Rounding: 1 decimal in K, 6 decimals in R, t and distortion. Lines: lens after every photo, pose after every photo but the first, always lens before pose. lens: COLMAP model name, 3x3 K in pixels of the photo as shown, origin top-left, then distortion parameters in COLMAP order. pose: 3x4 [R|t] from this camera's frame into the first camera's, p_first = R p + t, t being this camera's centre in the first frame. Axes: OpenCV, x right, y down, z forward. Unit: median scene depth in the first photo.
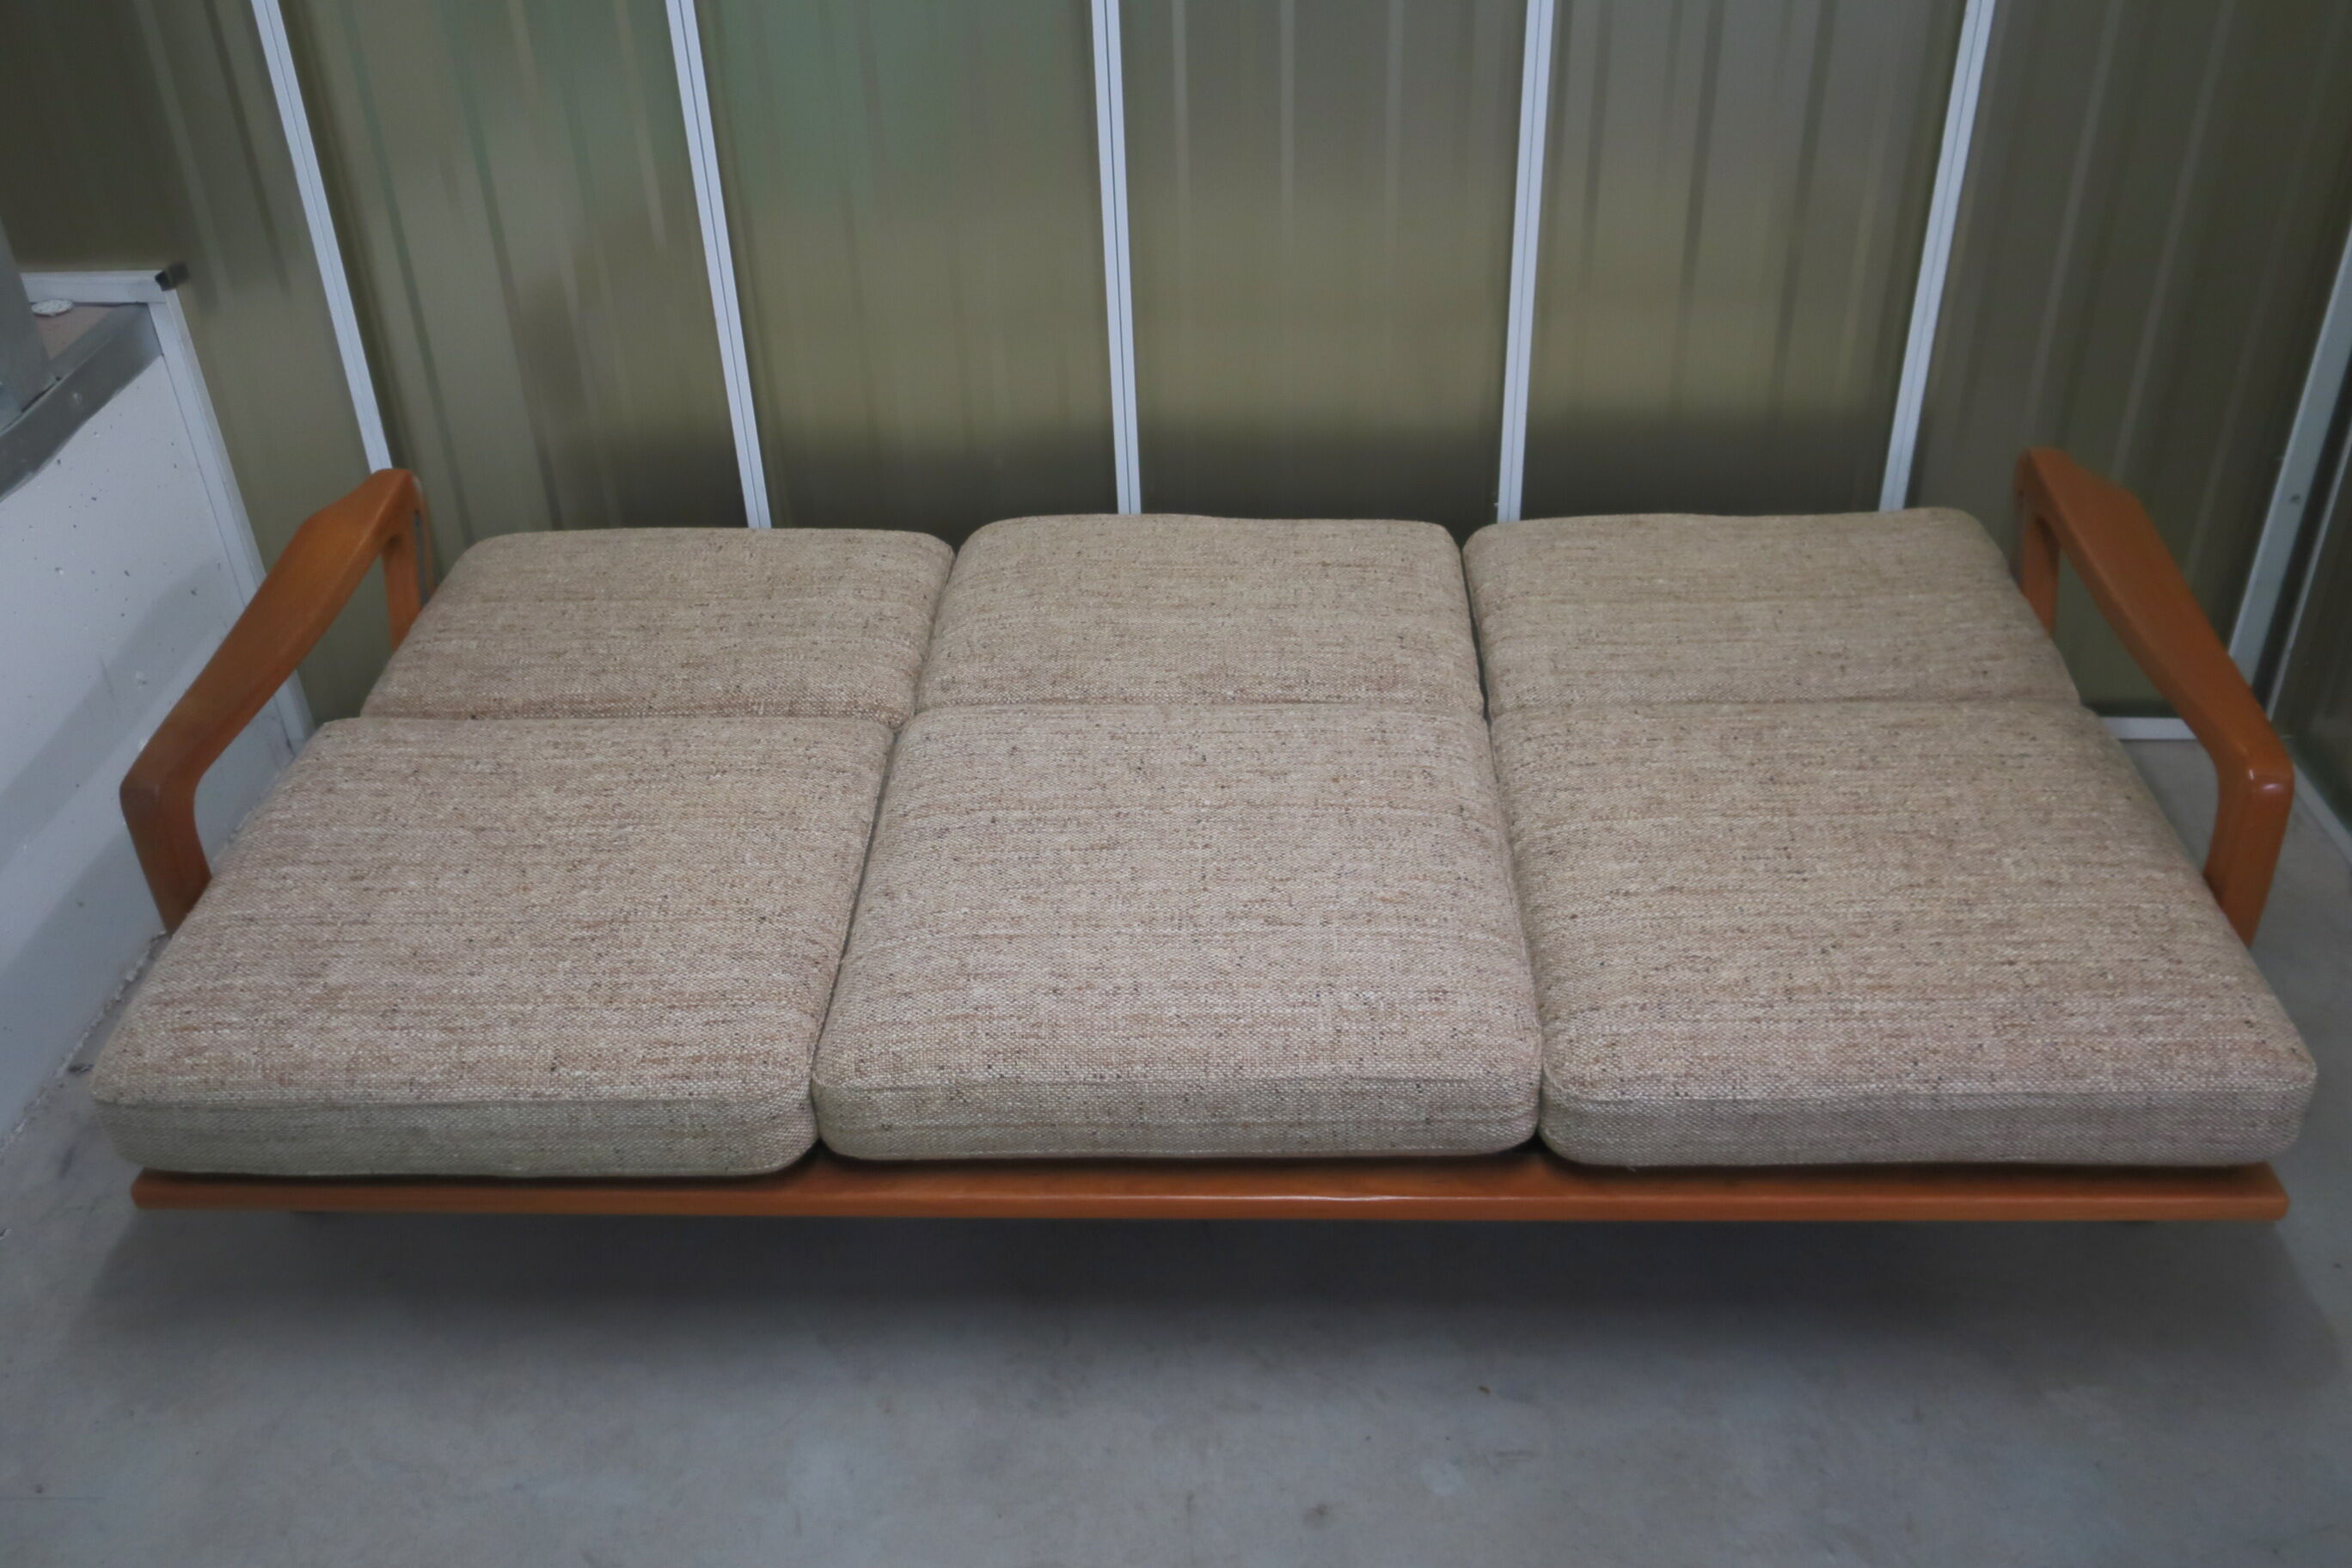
lens RADIAL K [[2071.6, 0, 1163.5], [0, 2071.6, 773.2], [0, 0, 1]] dist [-0.006705, 0.016800]
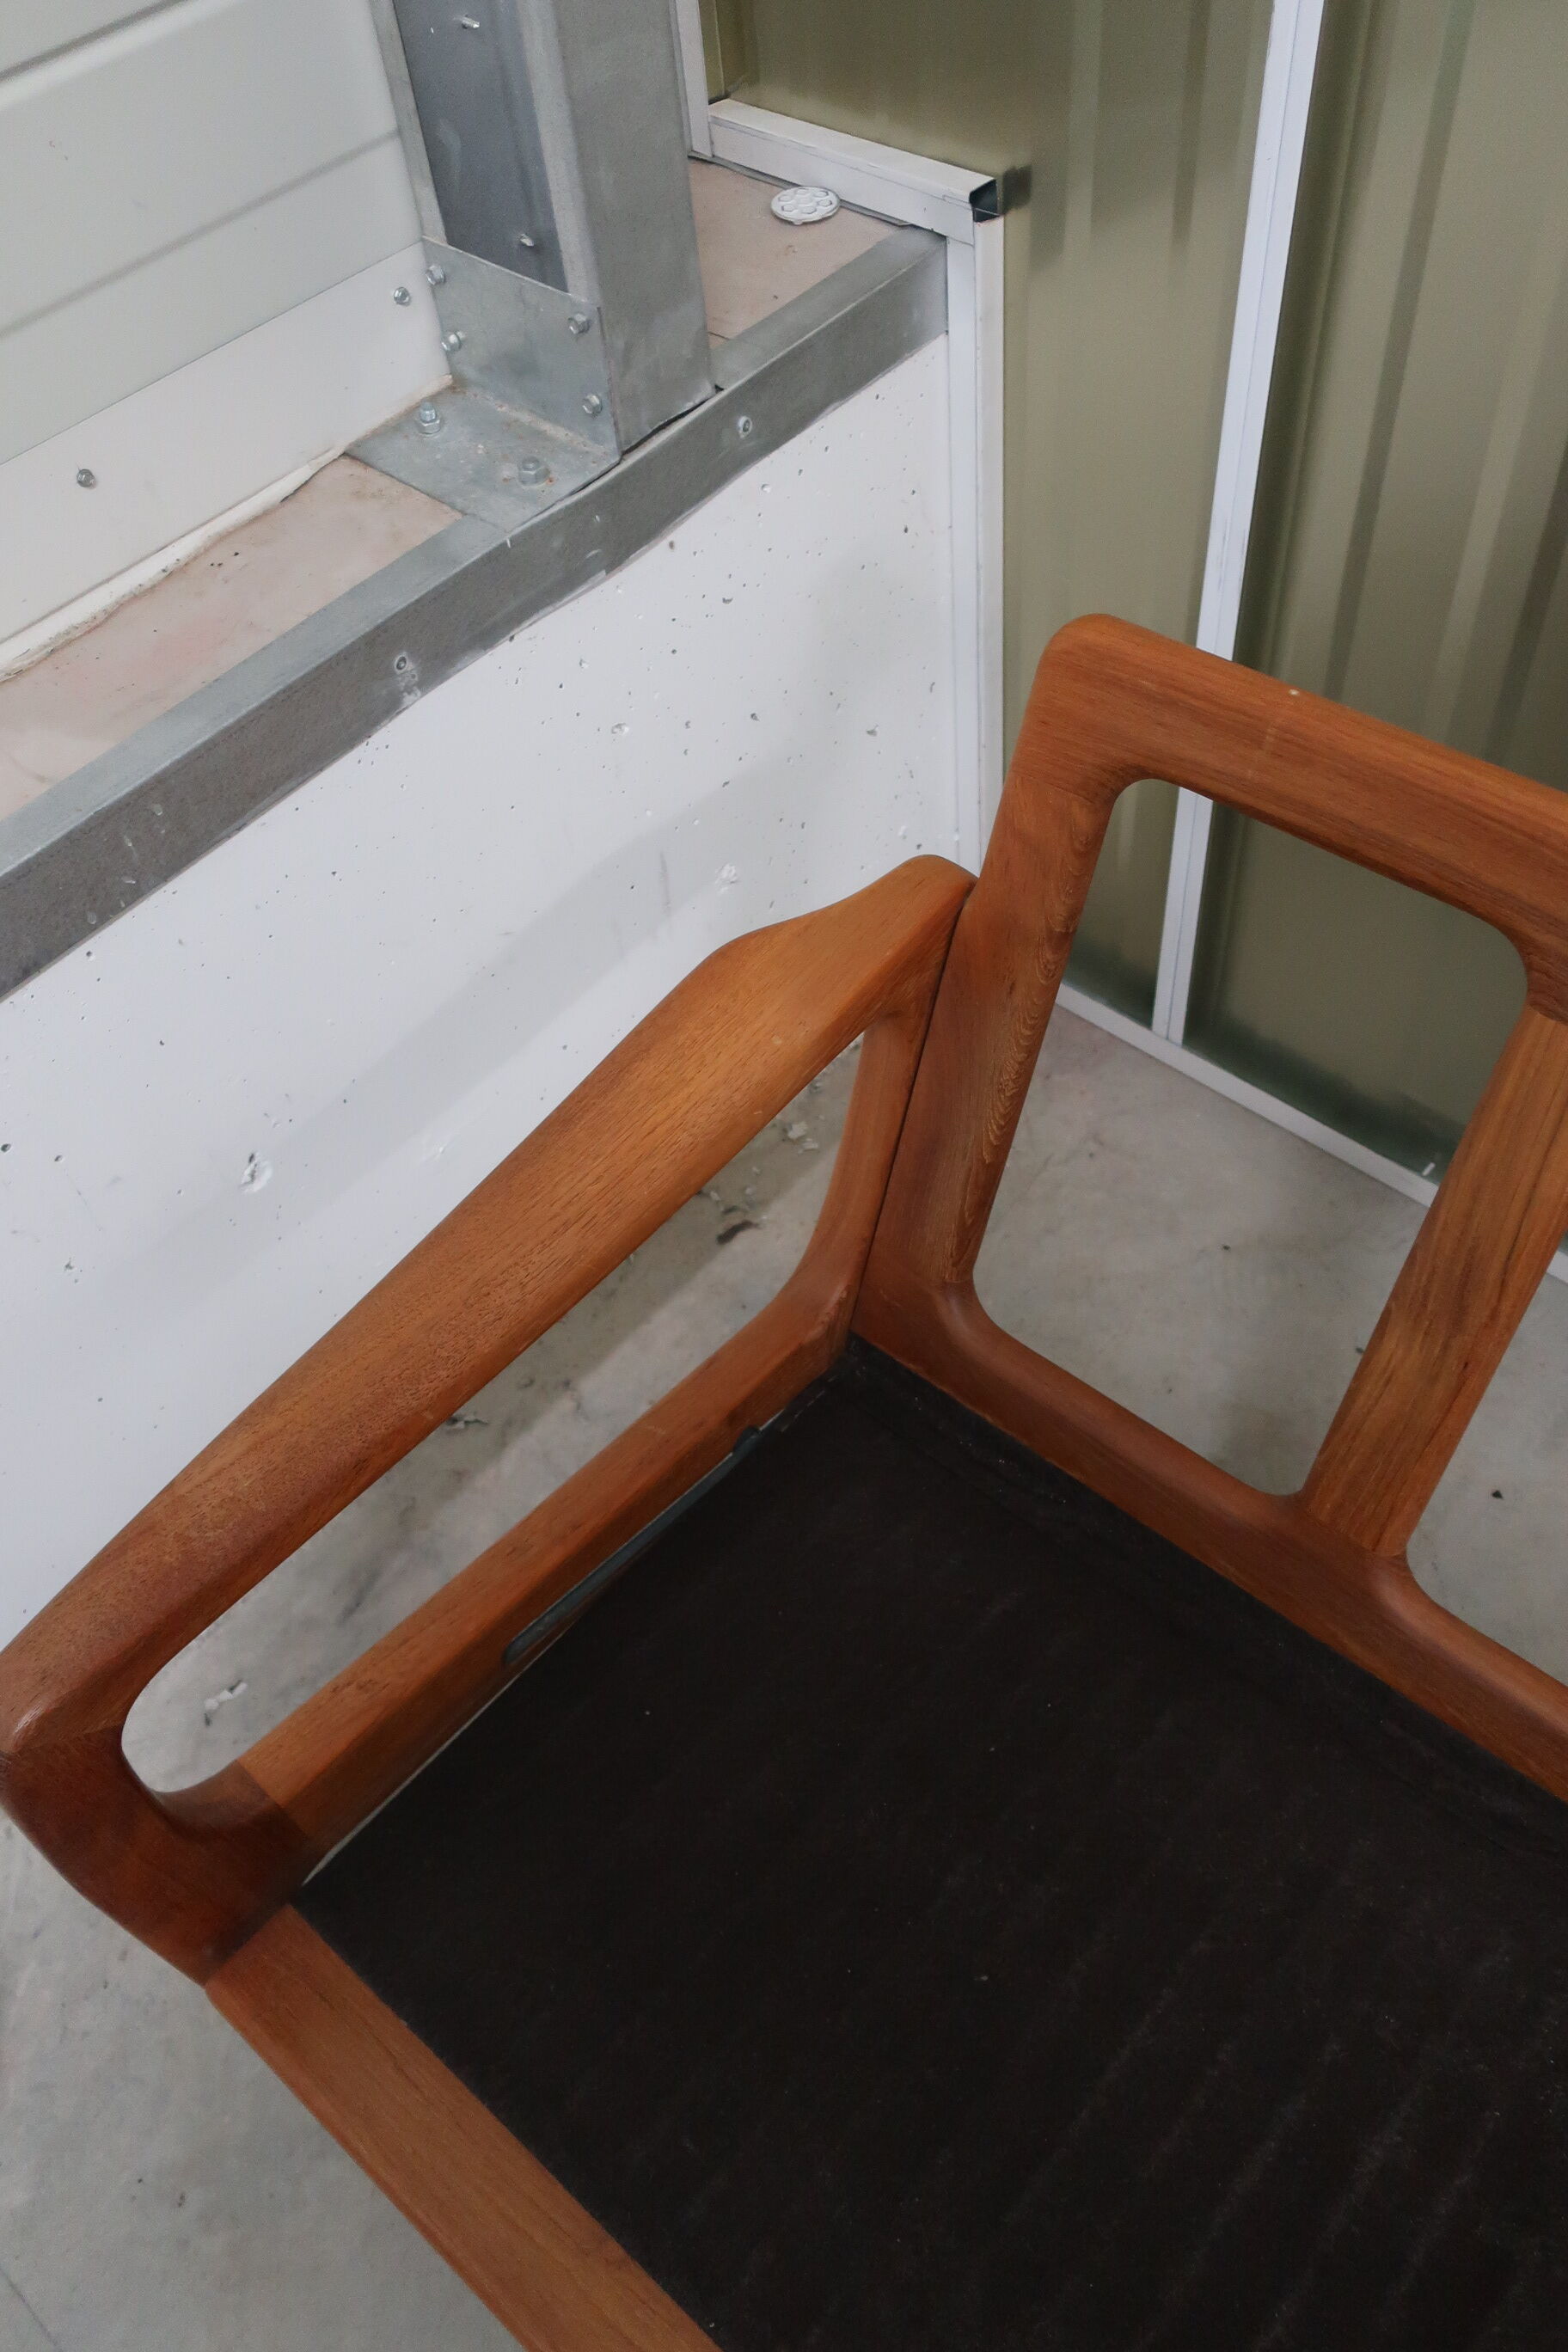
lens RADIAL K [[1858.7, 0, 784.0], [0, 1858.7, 1176.0], [0, 0, 1]] dist [-0.007427, 0.017921]
pose [[0.764849, 0.484257, -0.424854, -0.252111], [-0.300995, 0.851715, 0.428932, -0.274280], [0.569568, -0.200190, 0.797193, 0.689767]]
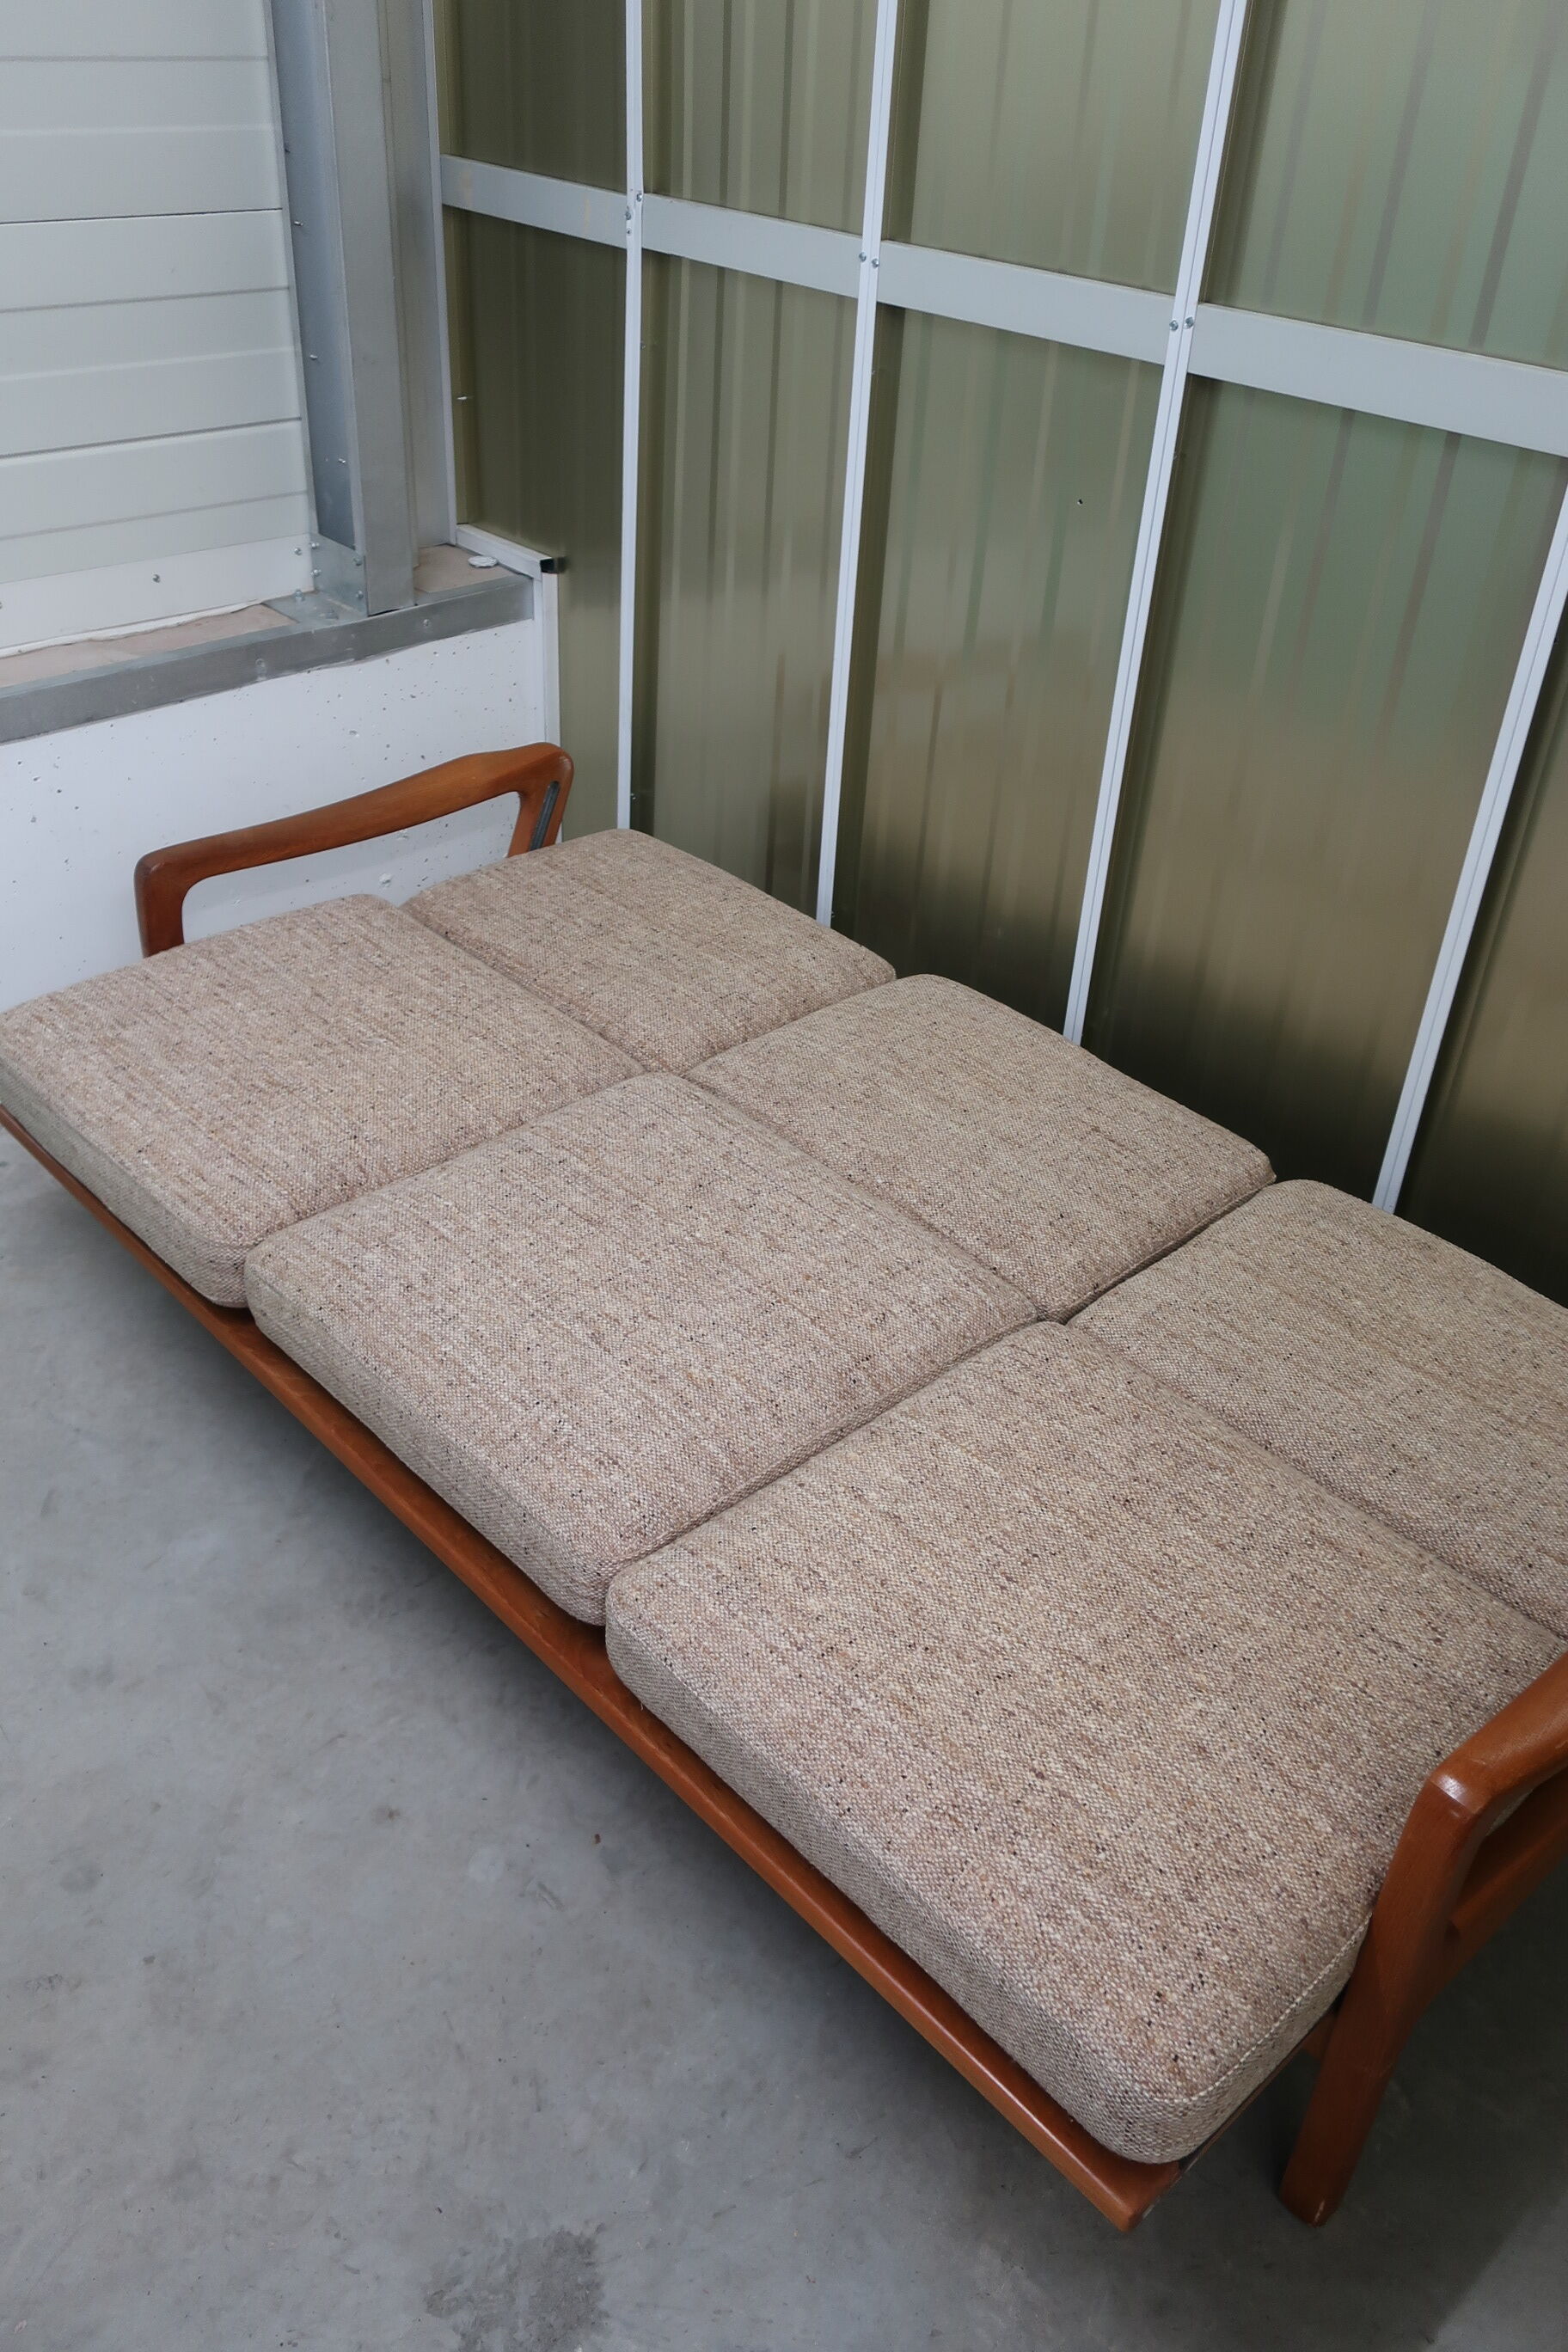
lens RADIAL K [[1858.7, 0, 784.0], [0, 1858.7, 1176.0], [0, 0, 1]] dist [-0.007427, 0.017921]
pose [[0.700472, 0.446855, -0.556471, 0.579667], [-0.443710, 0.883385, 0.150842, -0.179698], [0.558982, 0.141251, 0.817060, 0.227041]]
